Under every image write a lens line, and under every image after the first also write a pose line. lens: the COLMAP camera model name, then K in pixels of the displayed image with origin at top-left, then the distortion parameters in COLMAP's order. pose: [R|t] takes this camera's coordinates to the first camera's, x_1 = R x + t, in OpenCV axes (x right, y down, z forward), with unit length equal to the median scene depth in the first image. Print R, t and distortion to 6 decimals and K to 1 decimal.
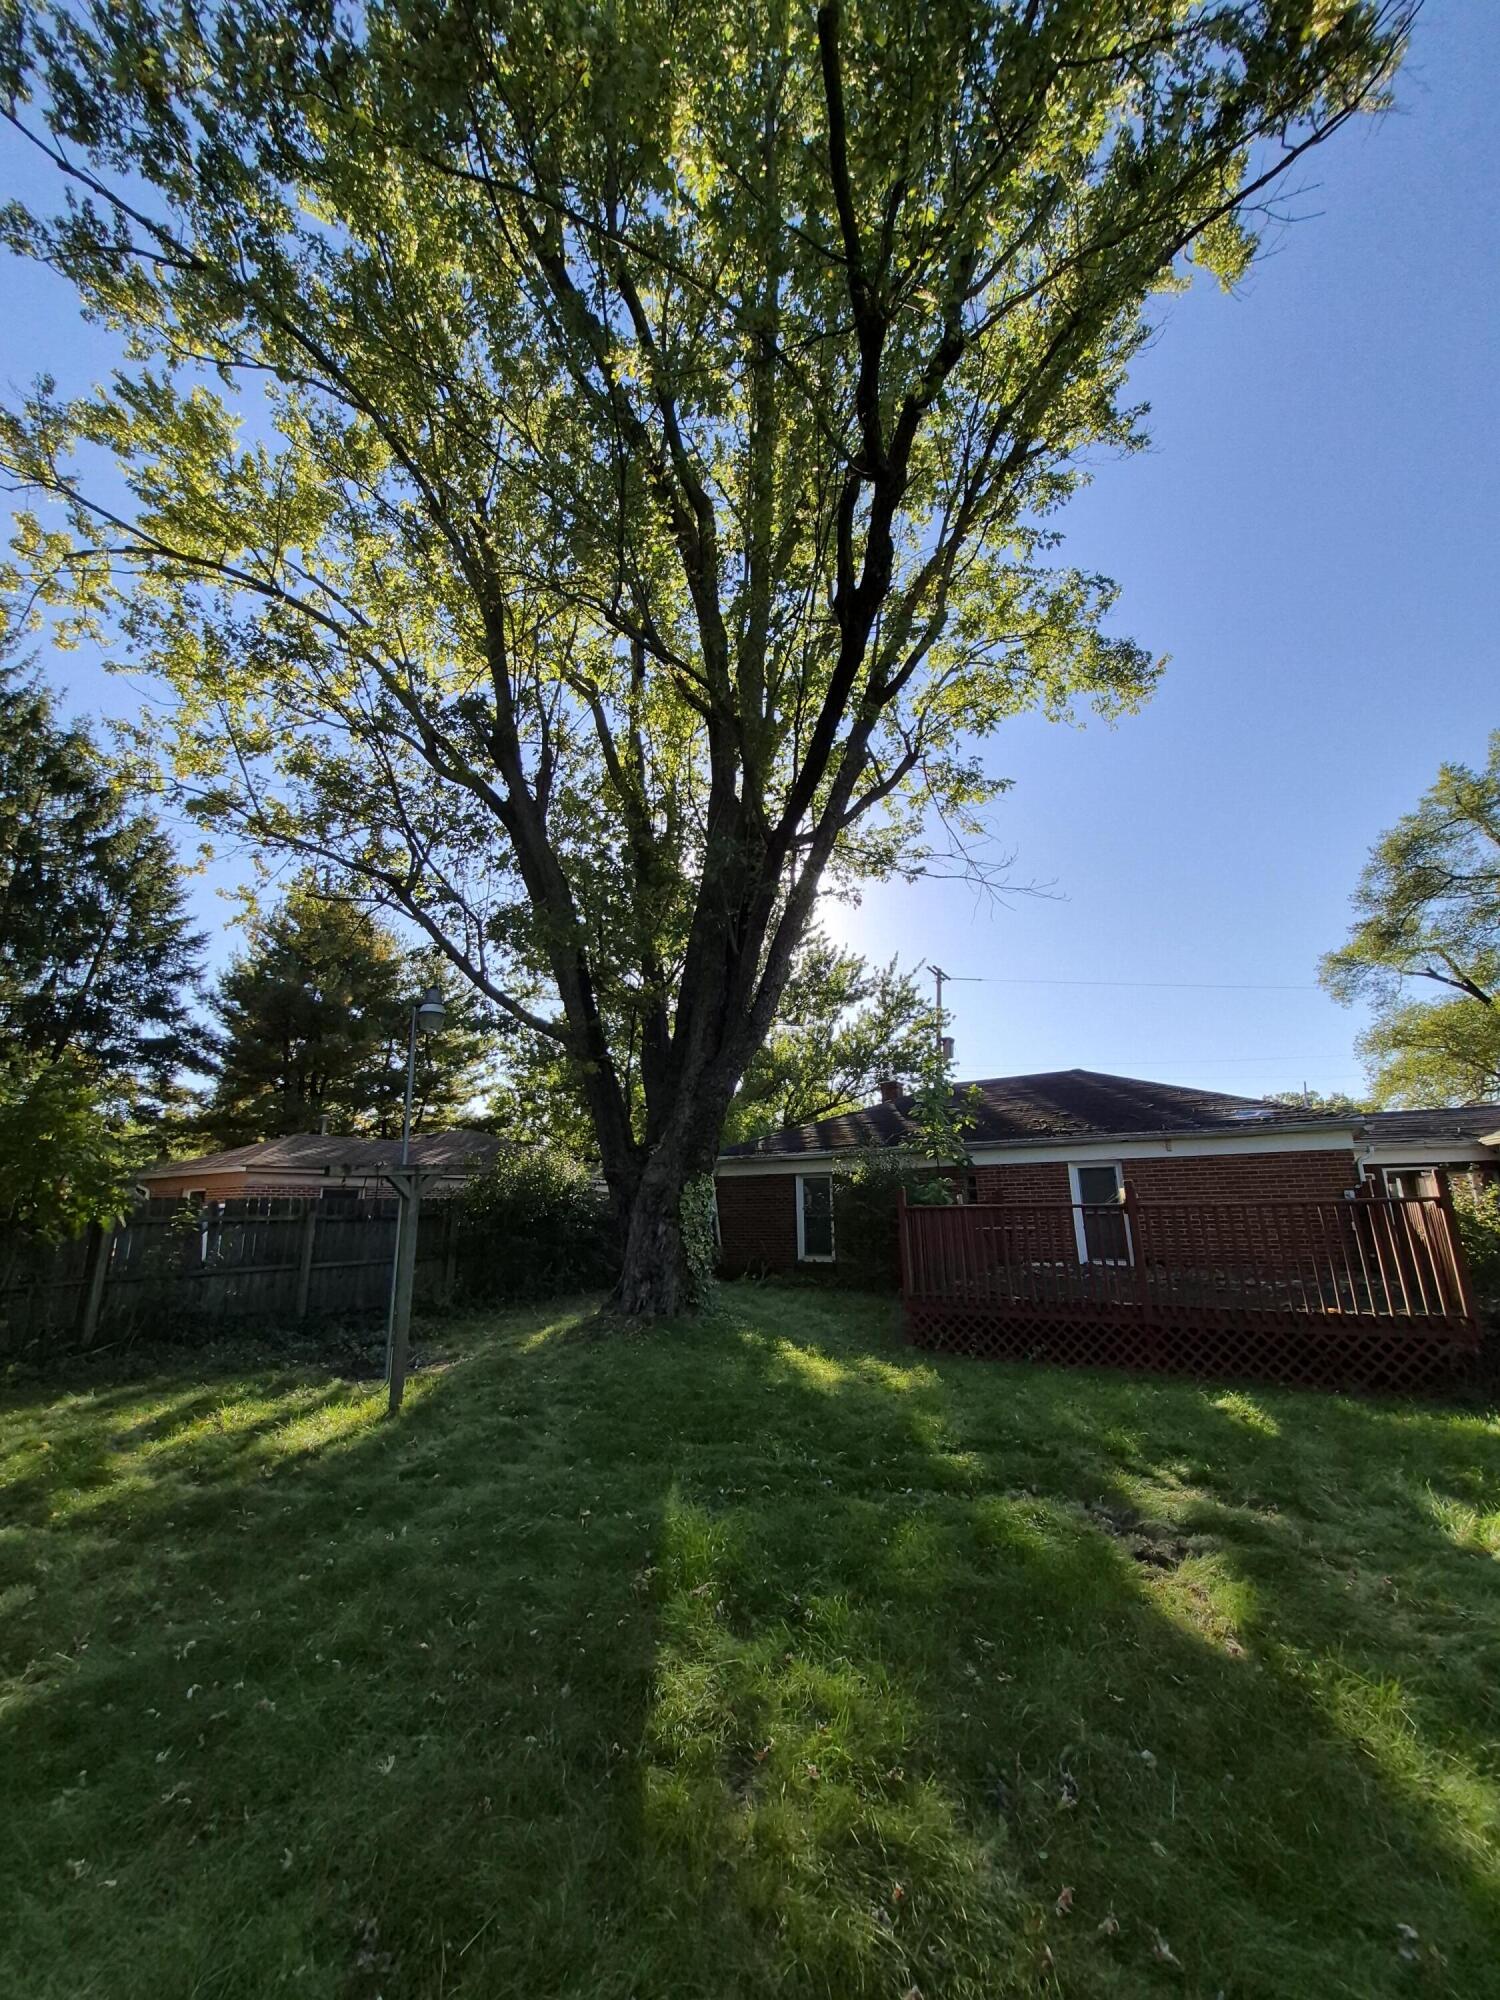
lens RADIAL K [[771.4, 0, 750.0], [0, 771.4, 1000.0], [0, 0, 1]] dist [0.000573, -0.000083]
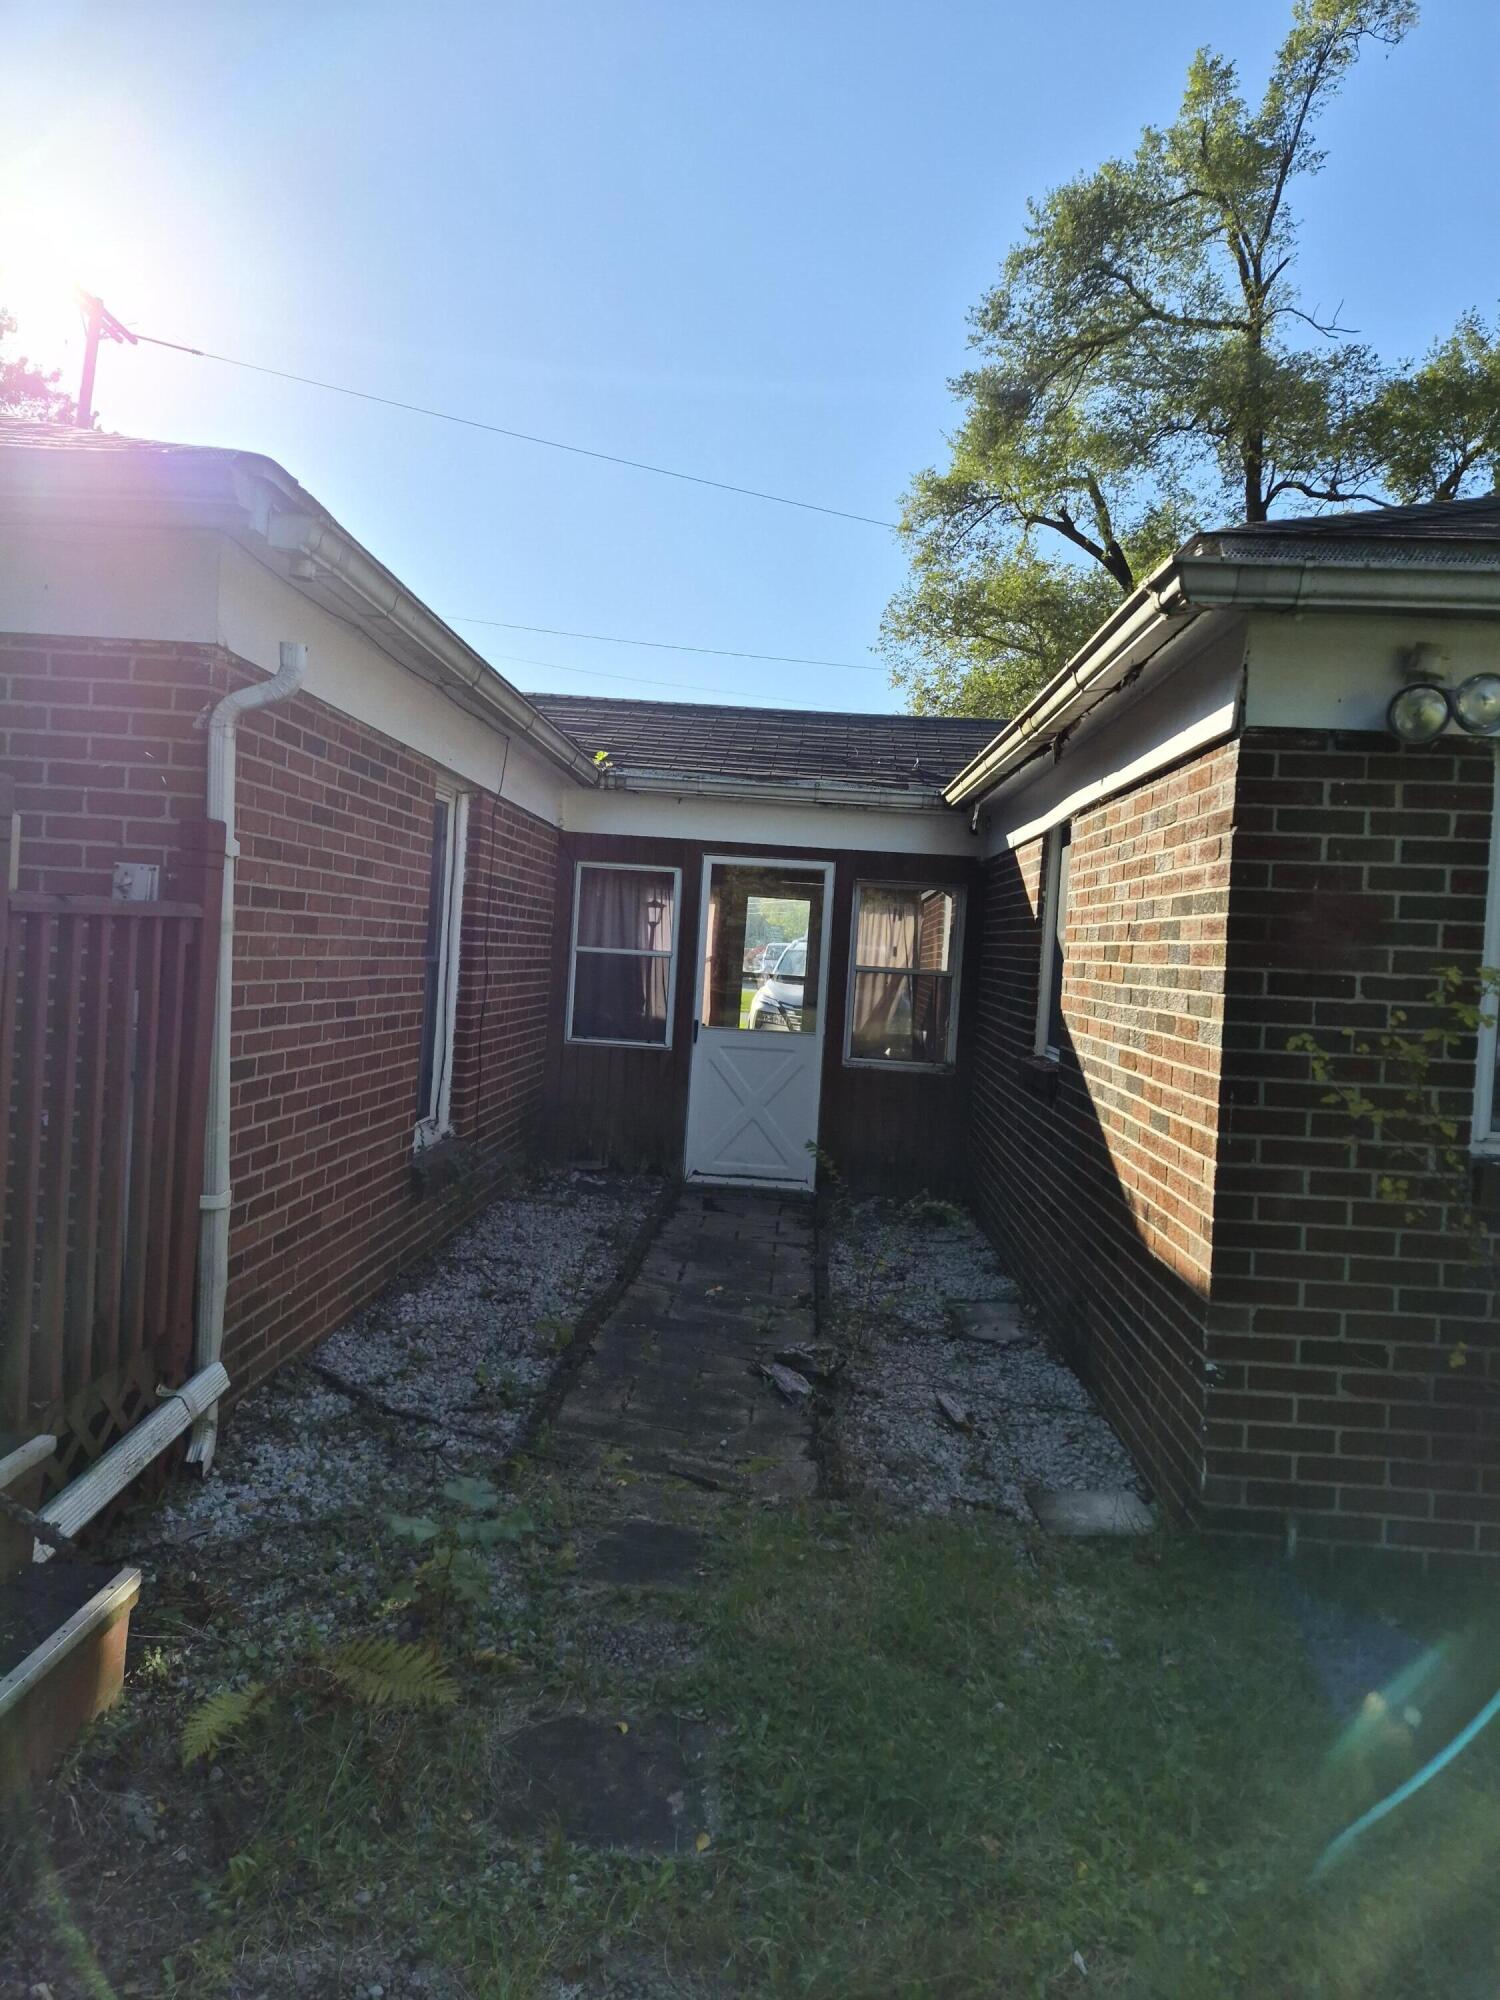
lens RADIAL K [[1346.9, 0, 750.0], [0, 1346.9, 1000.0], [0, 0, 1]] dist [-0.001917, -0.000938]
pose [[0.878360, 0.052319, 0.475128, 0.318746], [-0.196069, 0.945958, 0.258303, 0.070040], [-0.435937, -0.320040, 0.841150, 0.273373]]
